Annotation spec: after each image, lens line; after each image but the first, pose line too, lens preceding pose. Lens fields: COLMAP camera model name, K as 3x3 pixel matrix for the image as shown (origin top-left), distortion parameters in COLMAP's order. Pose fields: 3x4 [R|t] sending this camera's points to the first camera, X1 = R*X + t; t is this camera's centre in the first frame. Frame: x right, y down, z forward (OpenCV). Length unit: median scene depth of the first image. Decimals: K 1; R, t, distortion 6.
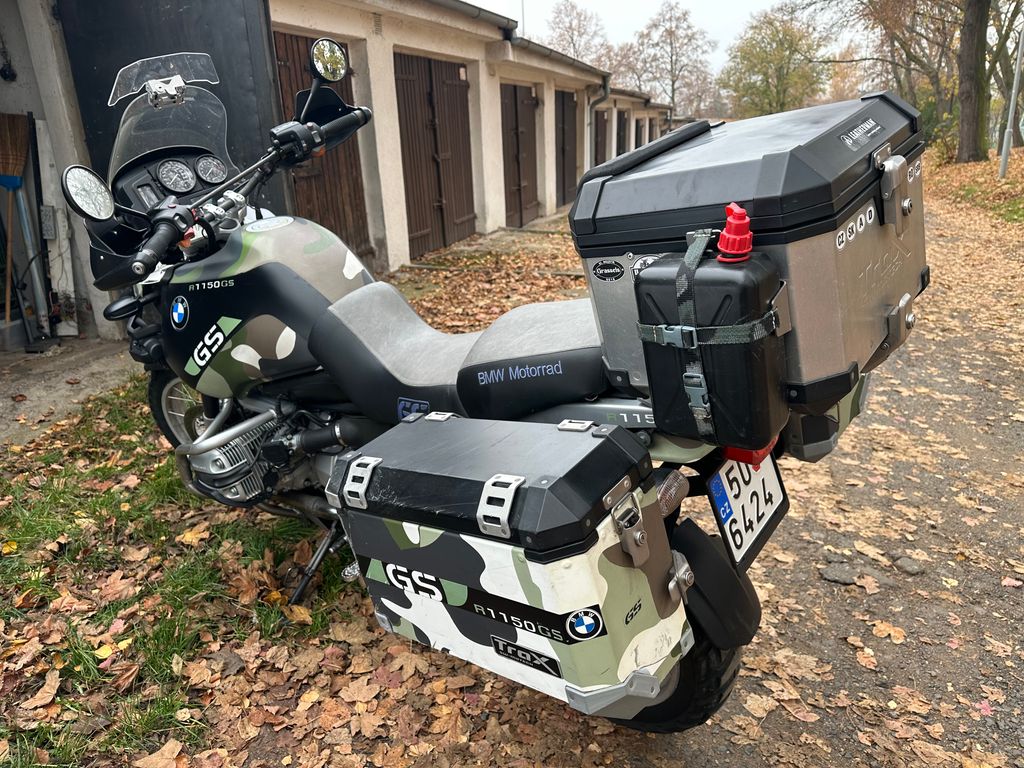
lens RADIAL K [[729.1, 0, 512.0], [0, 729.1, 384.0], [0, 0, 1]] dist [0.067010, -0.084605]
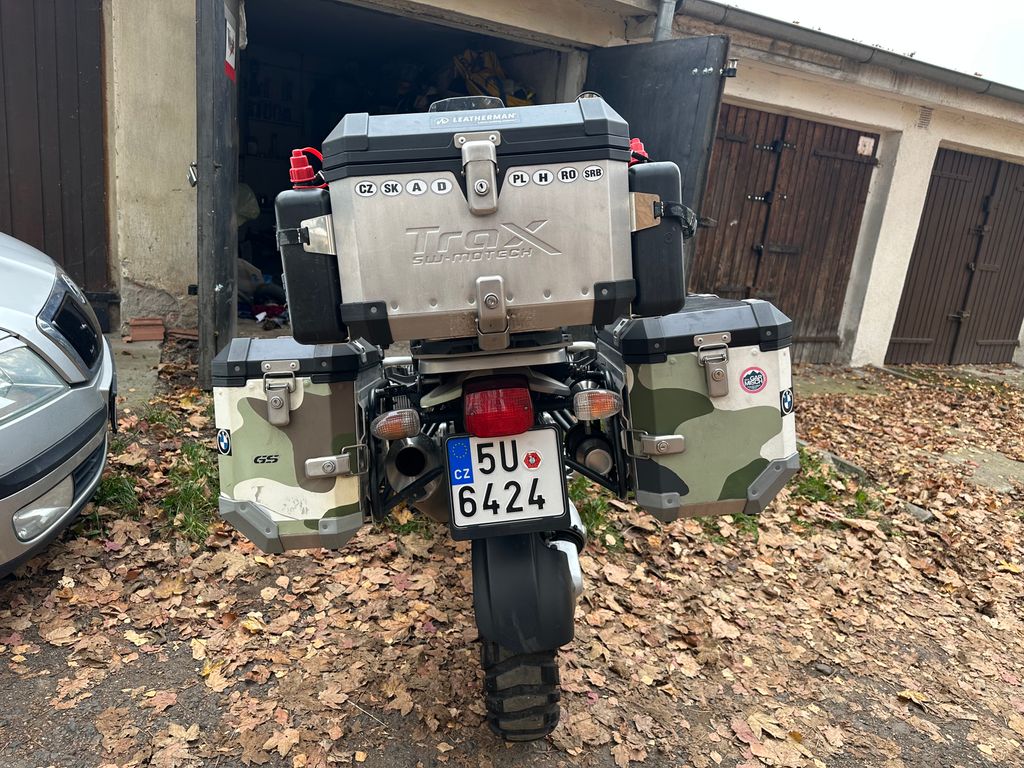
lens RADIAL K [[721.4, 0, 512.0], [0, 721.4, 384.0], [0, 0, 1]] dist [0.070191, -0.081852]
pose [[0.689497, 0.289866, -0.663756, 0.275238], [-0.363845, 0.931020, 0.028626, -0.002677], [0.626267, 0.221767, 0.747401, 0.058891]]
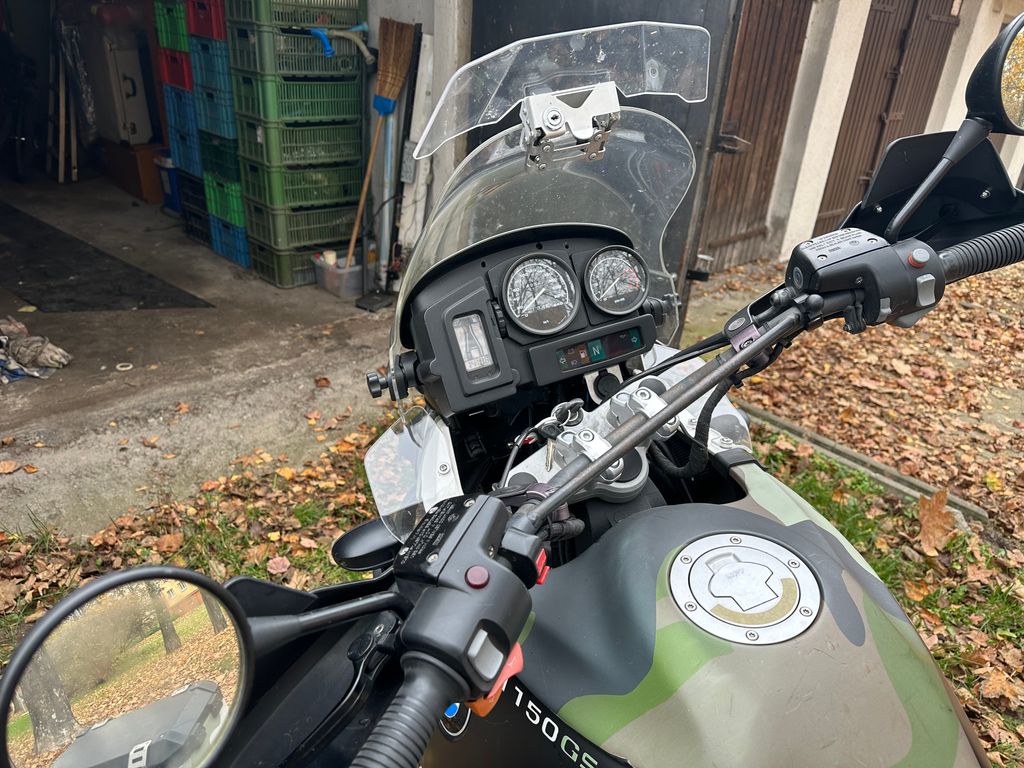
lens RADIAL K [[729.1, 0, 512.0], [0, 729.1, 384.0], [0, 0, 1]] dist [0.067010, -0.084605]
pose [[0.876007, 0.294790, -0.381719, -0.132742], [-0.252543, 0.954650, 0.157687, -0.136511], [0.410893, -0.041734, 0.910728, 0.273919]]
